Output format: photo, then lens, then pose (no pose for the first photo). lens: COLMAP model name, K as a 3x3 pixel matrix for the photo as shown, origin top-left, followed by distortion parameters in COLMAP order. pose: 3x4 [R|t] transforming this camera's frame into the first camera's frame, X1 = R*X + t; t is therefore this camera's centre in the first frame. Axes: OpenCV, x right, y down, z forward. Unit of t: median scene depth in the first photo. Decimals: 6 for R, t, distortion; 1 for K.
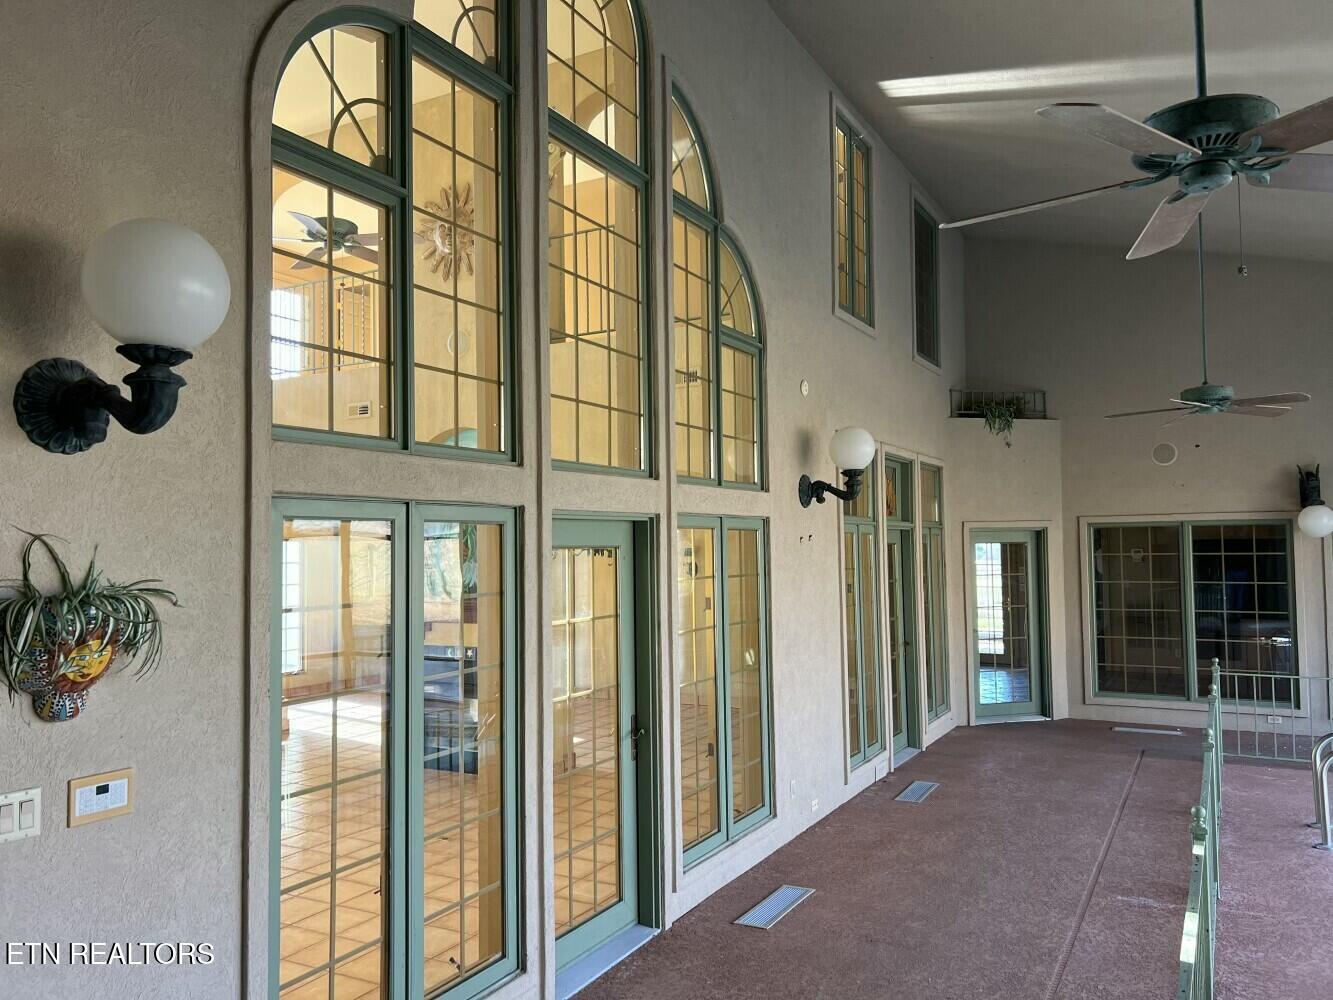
lens RADIAL K [[1006.4, 0, 666.5], [0, 1006.4, 500.0], [0, 0, 1]] dist [0.062826, -0.078711]
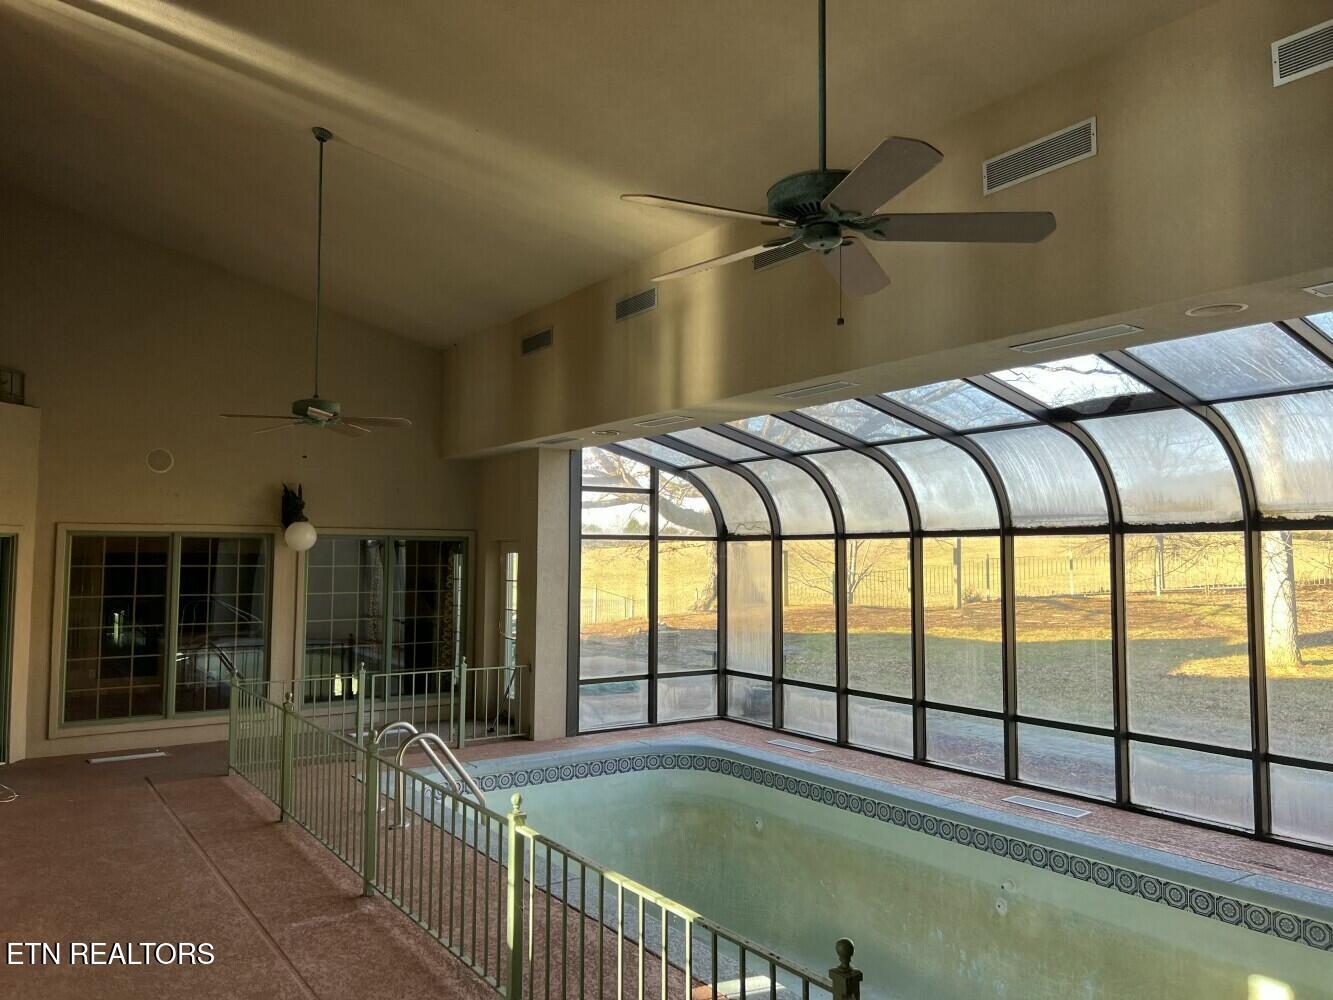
lens RADIAL K [[1006.4, 0, 666.5], [0, 1006.4, 500.0], [0, 0, 1]] dist [0.062826, -0.078711]
pose [[0.445464, 0.062710, 0.893101, -0.150904], [-0.048995, 0.997757, -0.045621, 0.011676], [-0.893958, -0.023435, 0.447537, 0.151510]]
